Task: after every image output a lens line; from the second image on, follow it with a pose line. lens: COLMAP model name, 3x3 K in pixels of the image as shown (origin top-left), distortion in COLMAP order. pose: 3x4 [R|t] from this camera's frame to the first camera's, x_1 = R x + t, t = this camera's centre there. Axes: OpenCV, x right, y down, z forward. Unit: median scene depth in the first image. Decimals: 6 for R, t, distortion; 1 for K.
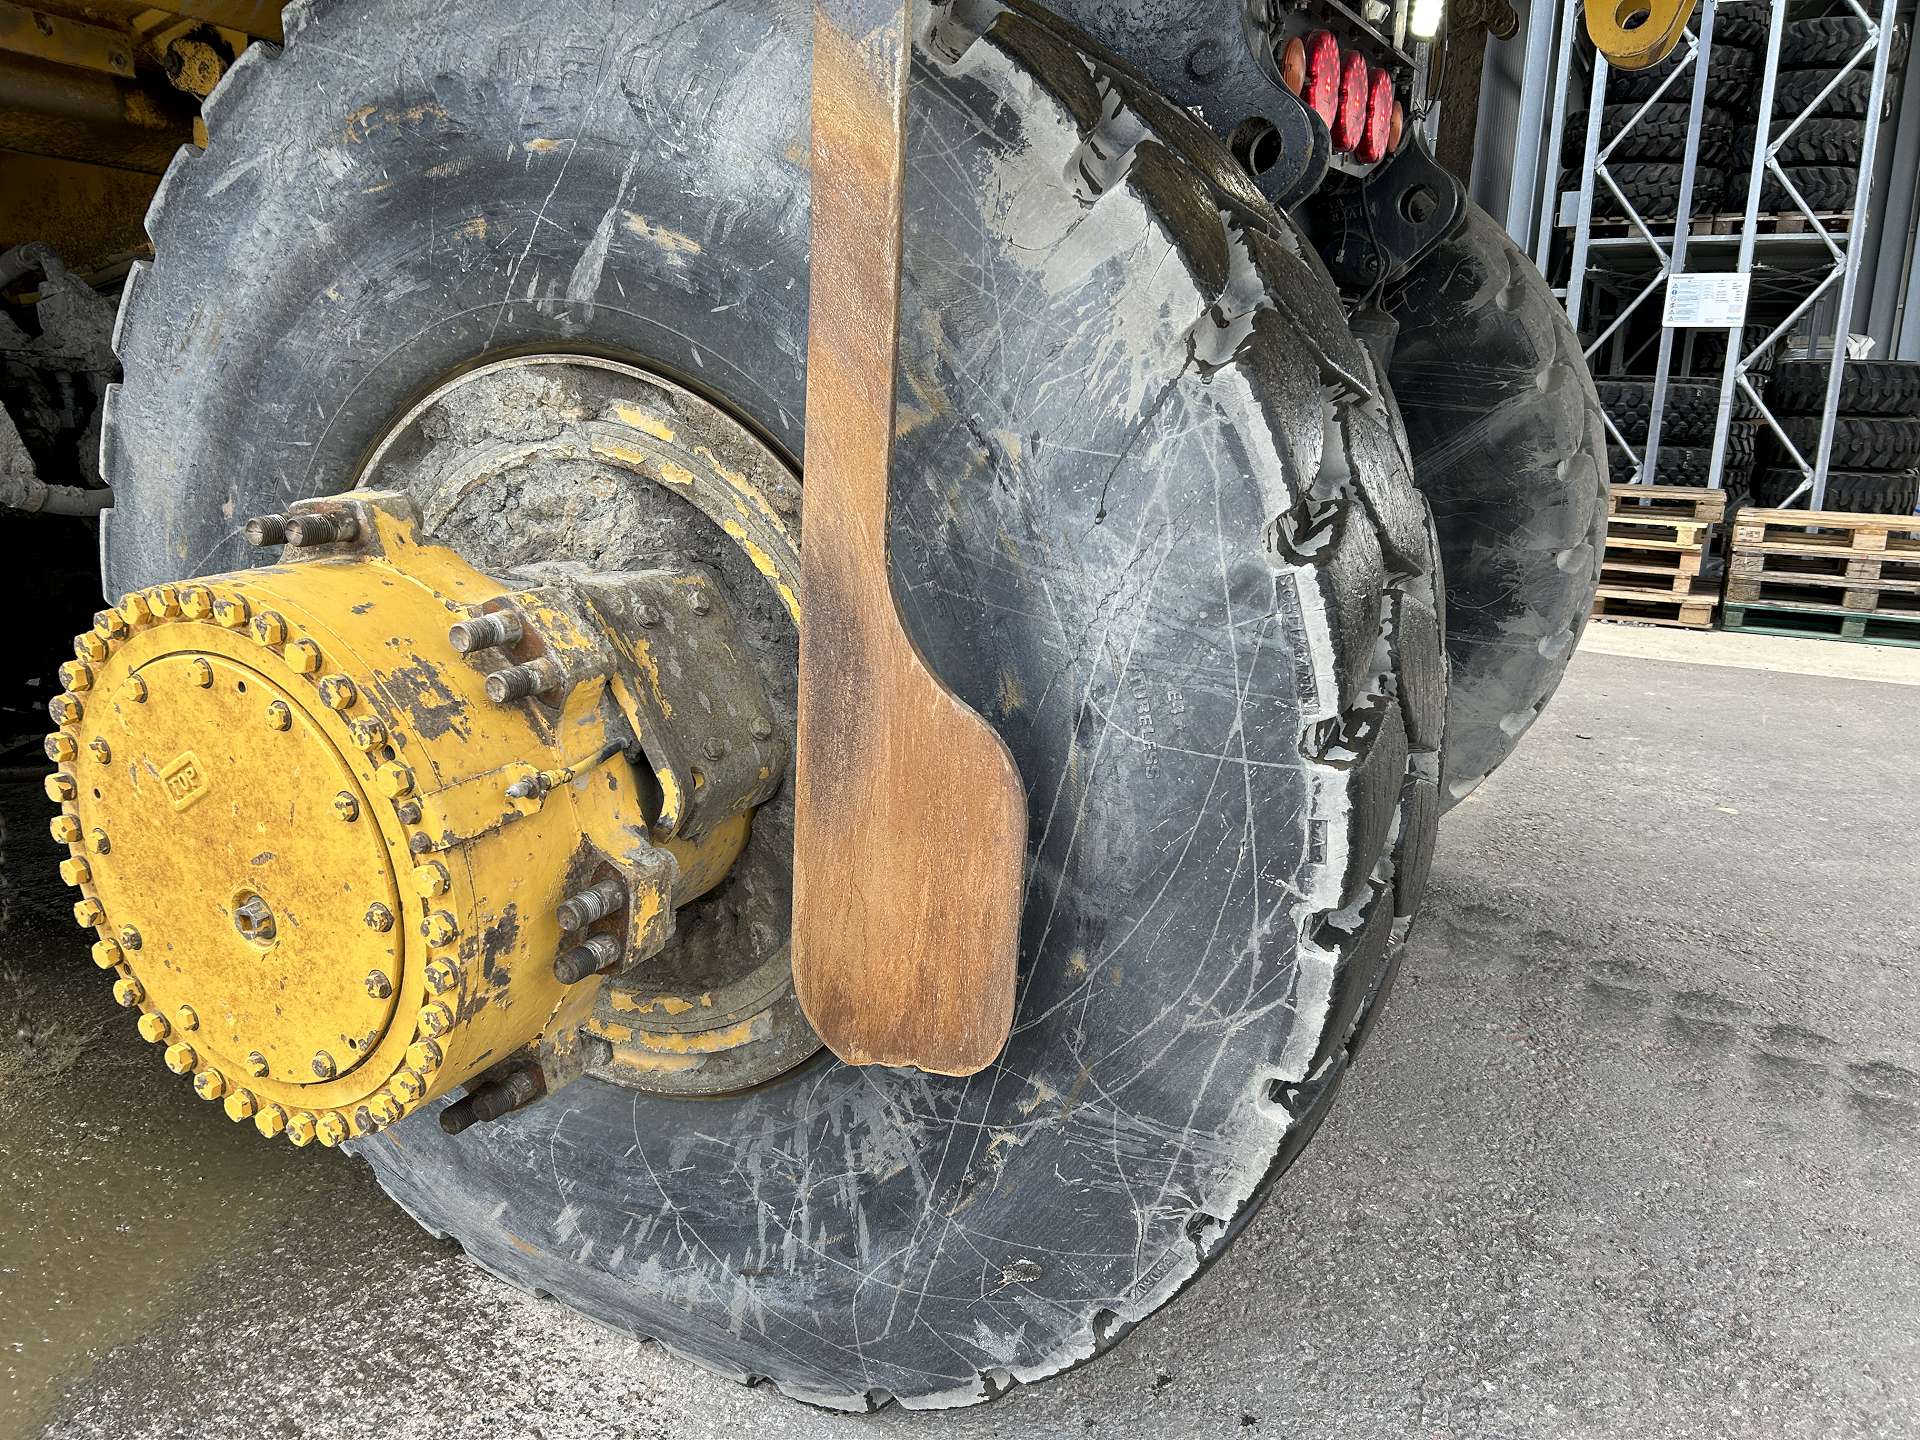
lens RADIAL K [[1439.2, 0, 949.6], [0, 1439.2, 718.4], [0, 0, 1]] dist [0.084118, -0.103124]
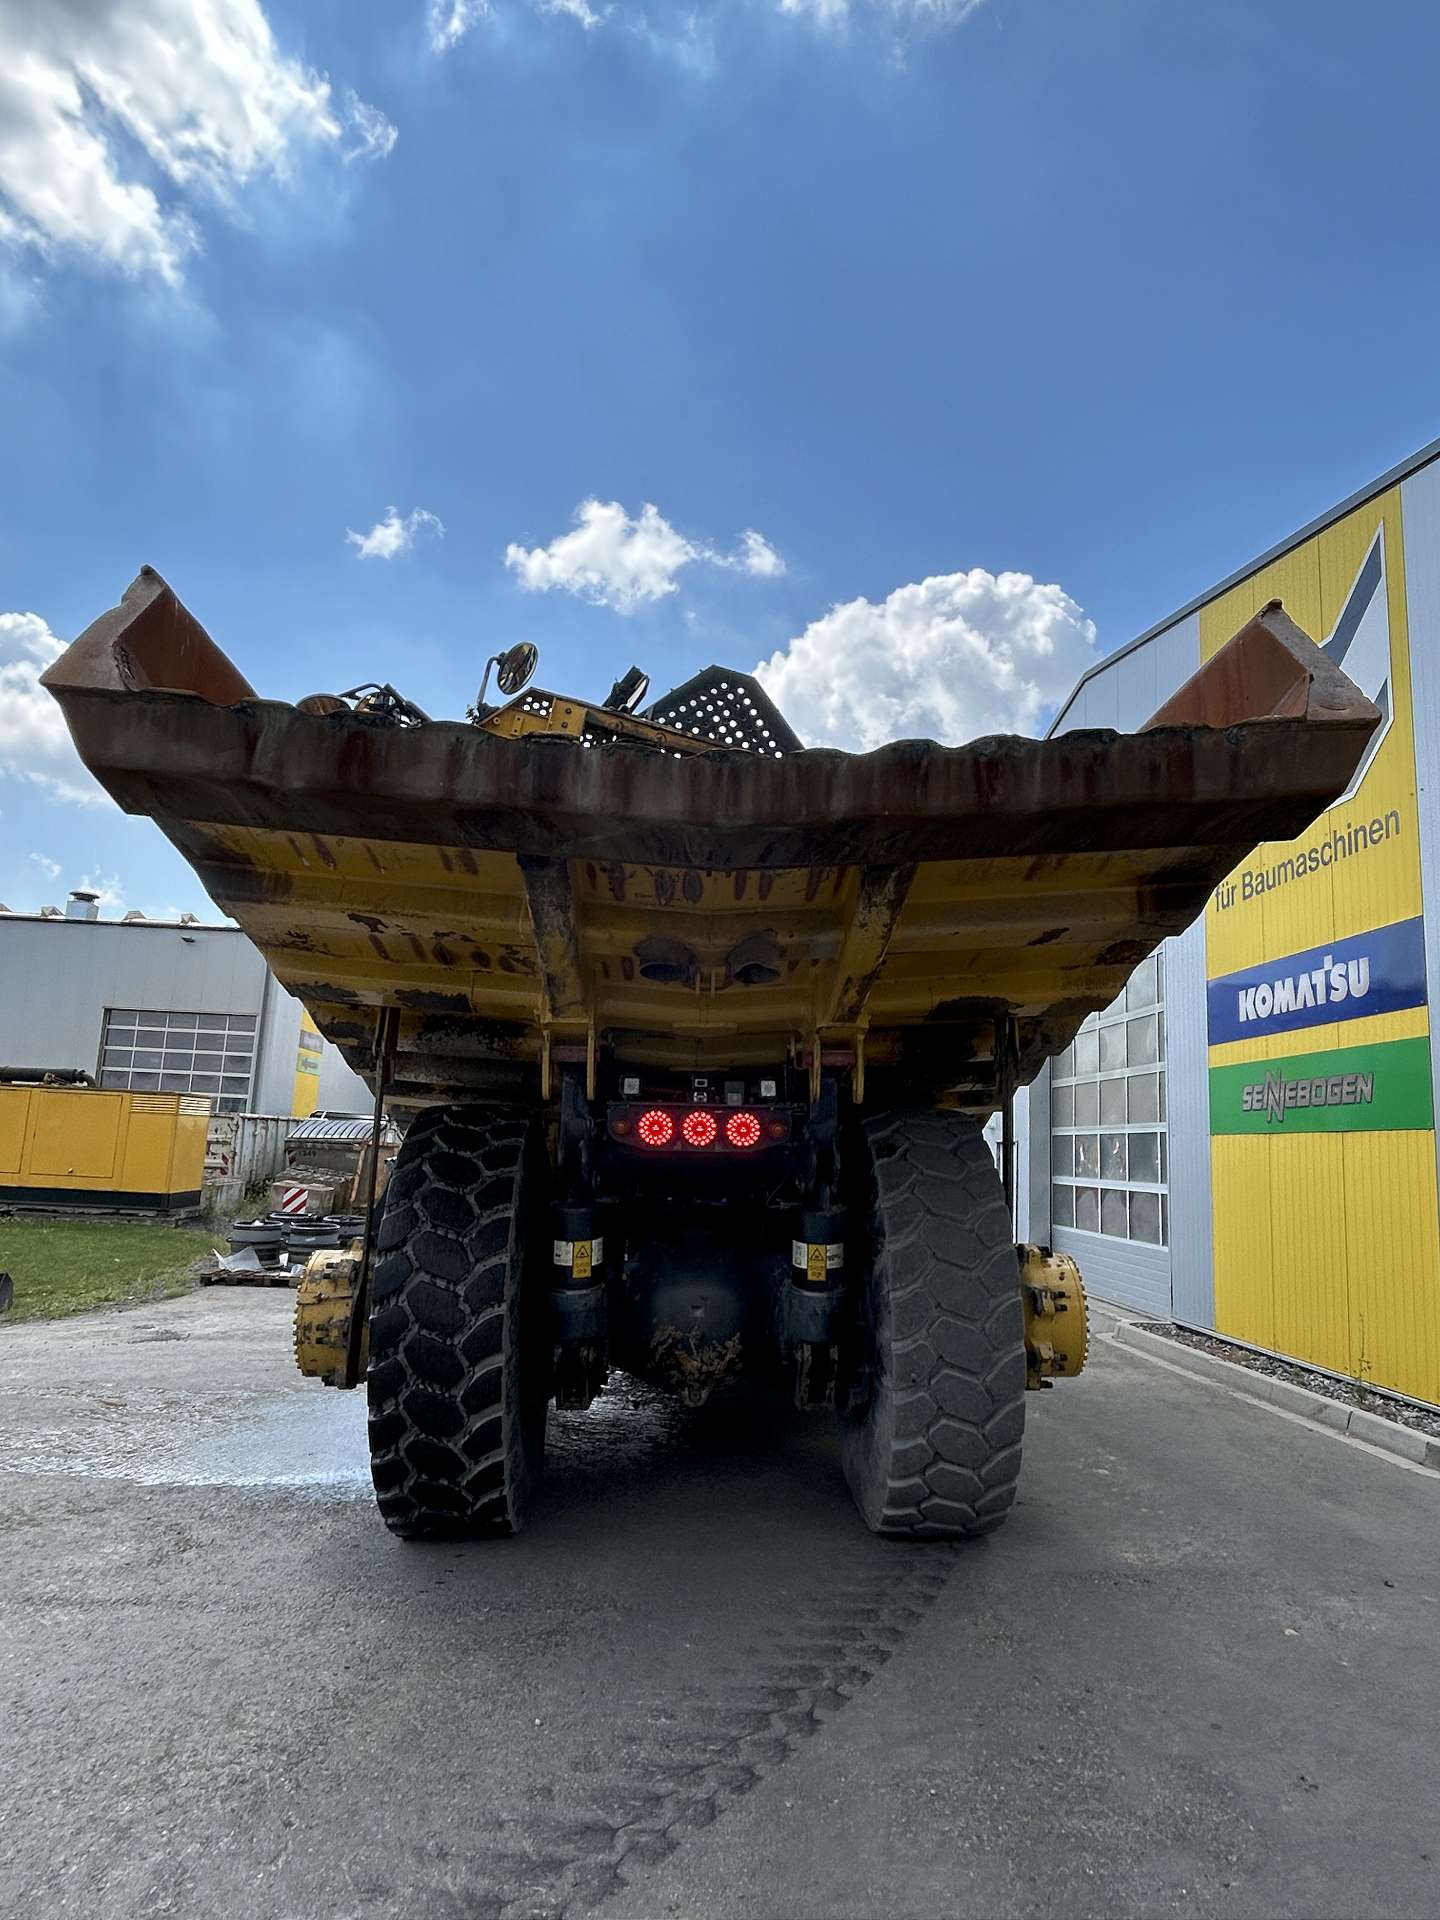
lens RADIAL K [[1168.6, 0, 712.5], [0, 1168.6, 948.6], [0, 0, 1]] dist [-0.003706, -0.002719]
pose [[0.503667, -0.142104, -0.852130, 2.741483], [-0.238937, 0.924986, -0.295482, -0.138121], [0.830198, 0.352430, 0.431931, -0.005950]]
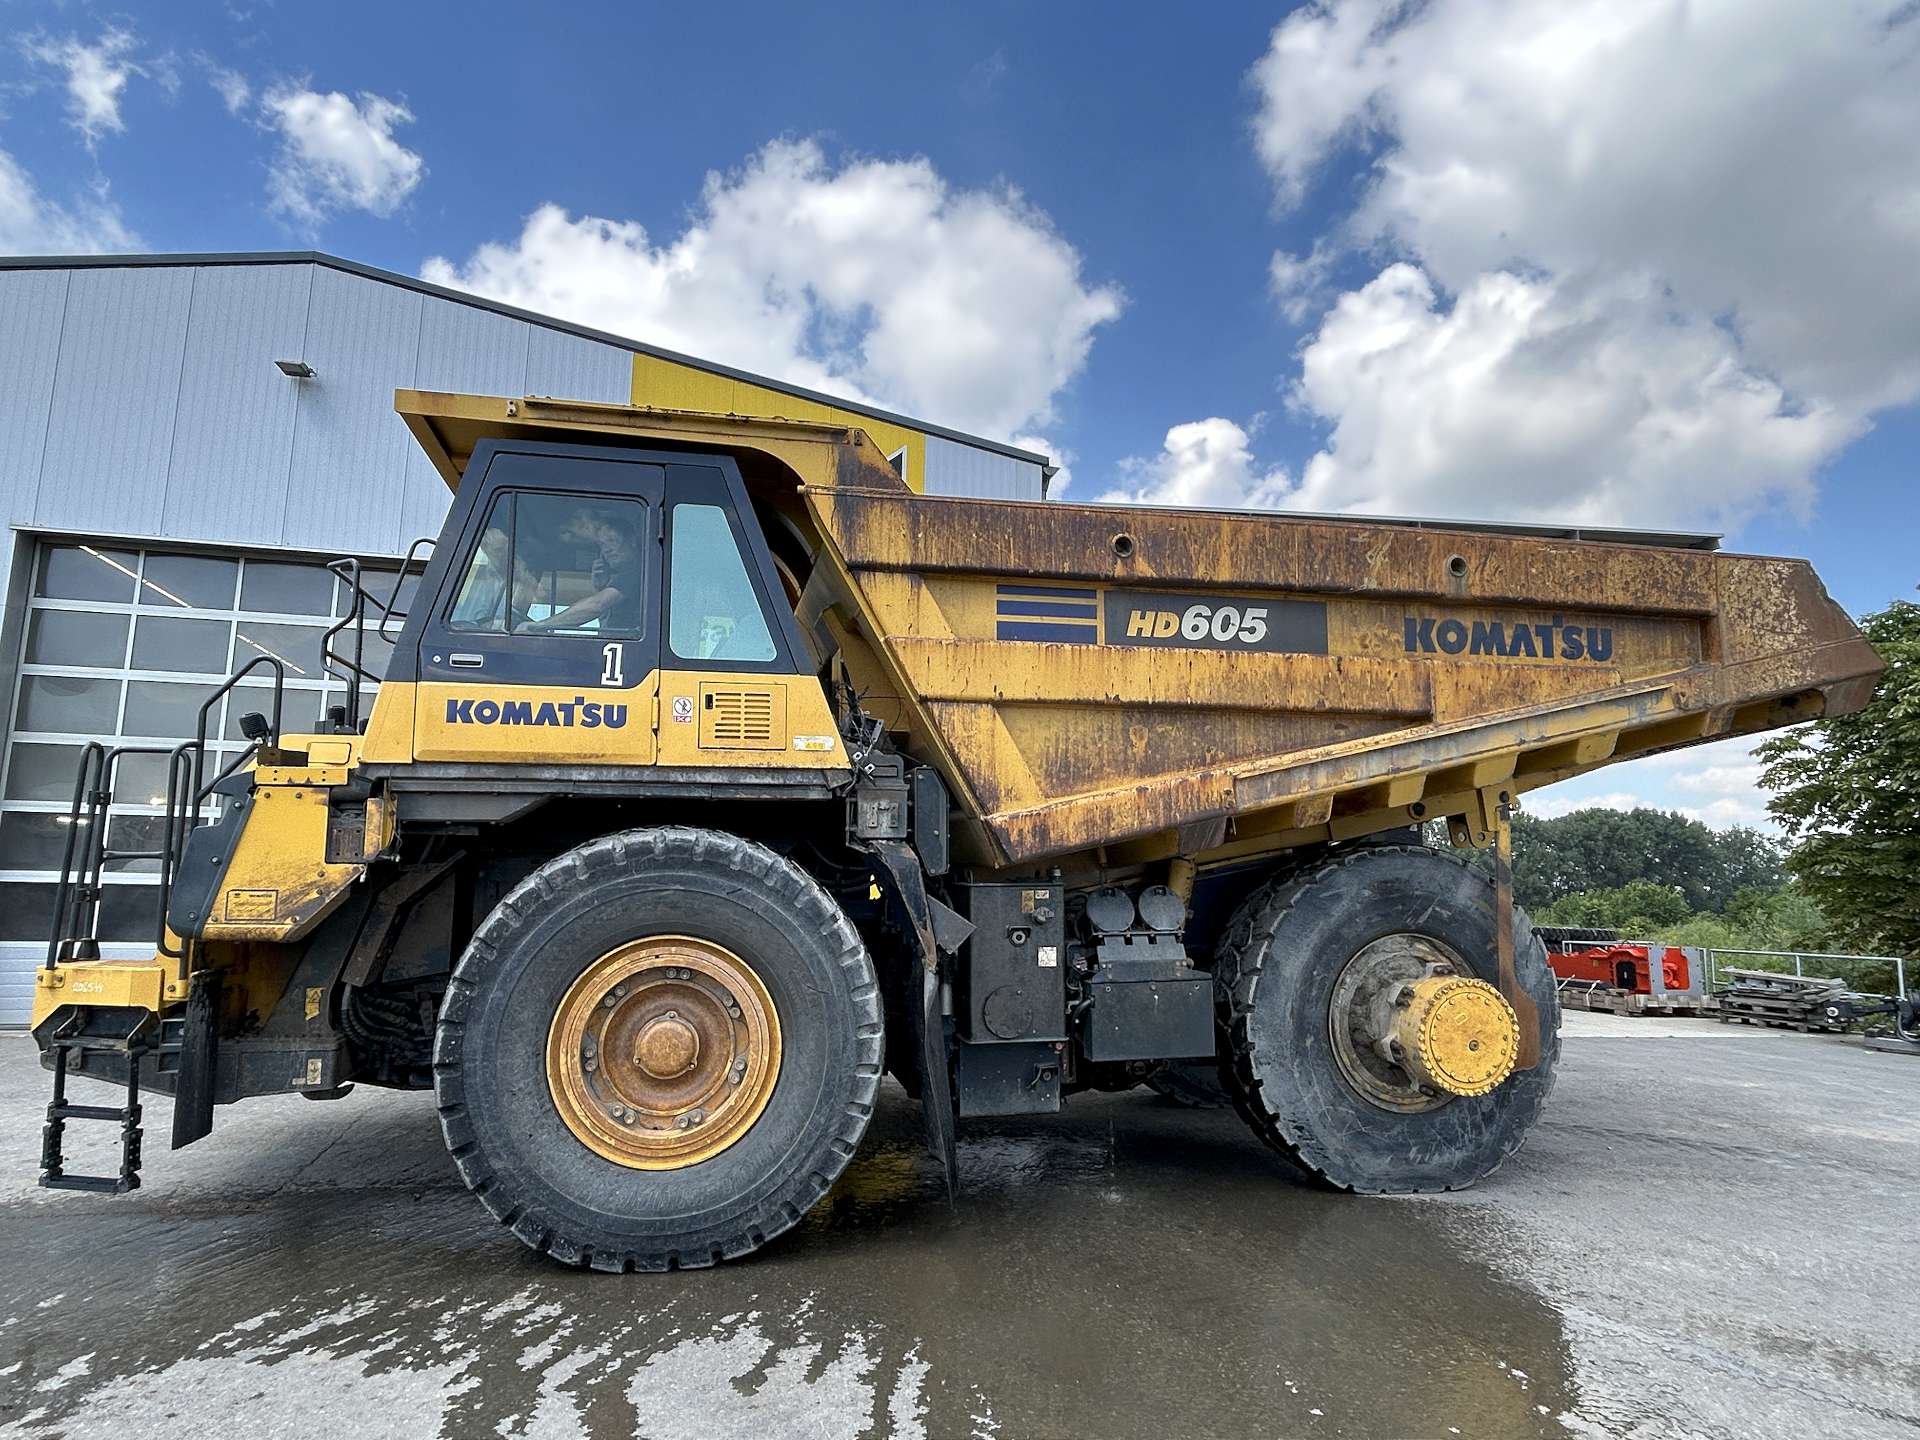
lens RADIAL K [[1126.3, 0, 945.4], [0, 1126.3, 726.6], [0, 0, 1]] dist [0.016339, -0.026060]
pose [[0.761568, 0.096085, 0.640923, -3.435761], [0.146867, 0.937633, -0.315079, 0.047075], [-0.631225, 0.334084, 0.699959, -0.747047]]
